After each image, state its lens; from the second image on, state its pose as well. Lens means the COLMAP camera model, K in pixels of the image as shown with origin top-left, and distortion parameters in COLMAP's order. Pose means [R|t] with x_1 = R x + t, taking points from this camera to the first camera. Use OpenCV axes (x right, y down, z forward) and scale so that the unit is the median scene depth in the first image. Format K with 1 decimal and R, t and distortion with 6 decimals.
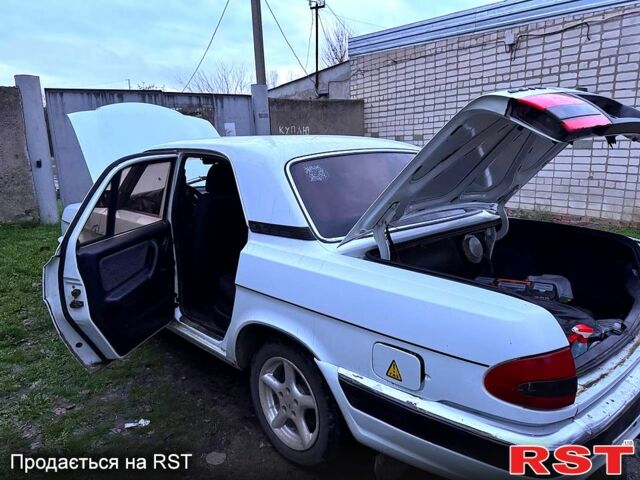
lens RADIAL K [[476.9, 0, 320.0], [0, 476.9, 240.0], [0, 0, 1]] dist [0.023410, -0.012564]
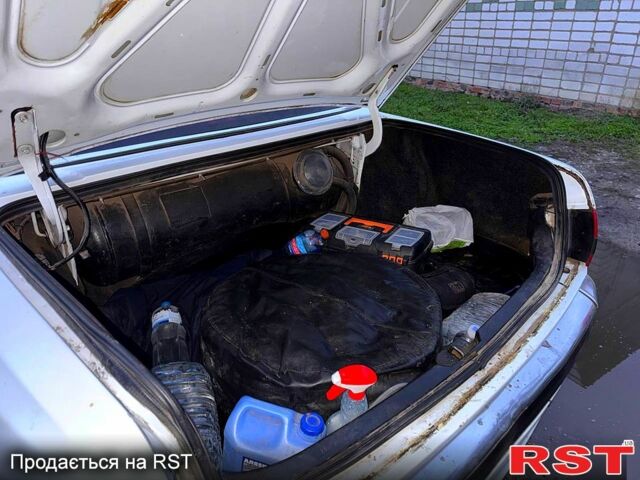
lens RADIAL K [[476.9, 0, 320.0], [0, 476.9, 240.0], [0, 0, 1]] dist [0.023410, -0.012564]
pose [[0.999758, 0.013670, -0.017214, 0.133028], [-0.008895, 0.967718, 0.251877, -0.021643], [0.020102, -0.251663, 0.967606, 0.139744]]
